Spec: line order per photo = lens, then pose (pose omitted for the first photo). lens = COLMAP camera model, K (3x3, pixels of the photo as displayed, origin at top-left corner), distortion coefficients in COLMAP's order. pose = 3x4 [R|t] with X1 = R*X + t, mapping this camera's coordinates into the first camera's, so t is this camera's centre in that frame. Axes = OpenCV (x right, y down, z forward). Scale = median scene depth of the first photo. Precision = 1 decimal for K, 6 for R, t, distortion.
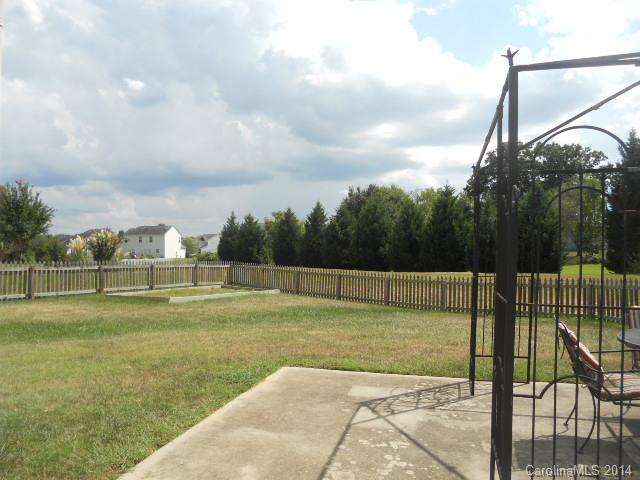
lens RADIAL K [[472.5, 0, 318.3], [0, 472.5, 245.2], [0, 0, 1]] dist [-0.008151, -0.002051]
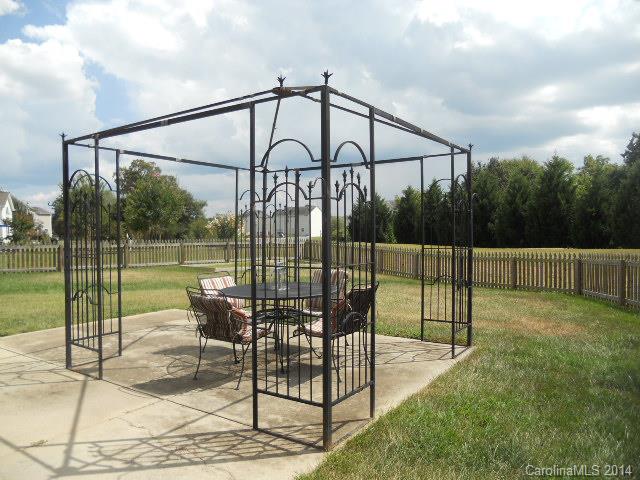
lens RADIAL K [[480.9, 0, 320.0], [0, 480.9, 240.0], [0, 0, 1]] dist [-0.049995, 0.001571]
pose [[0.952576, -0.009494, -0.304151, 0.106302], [0.019772, 0.999332, 0.030732, 0.001576], [0.303657, -0.035288, 0.952128, -0.035566]]
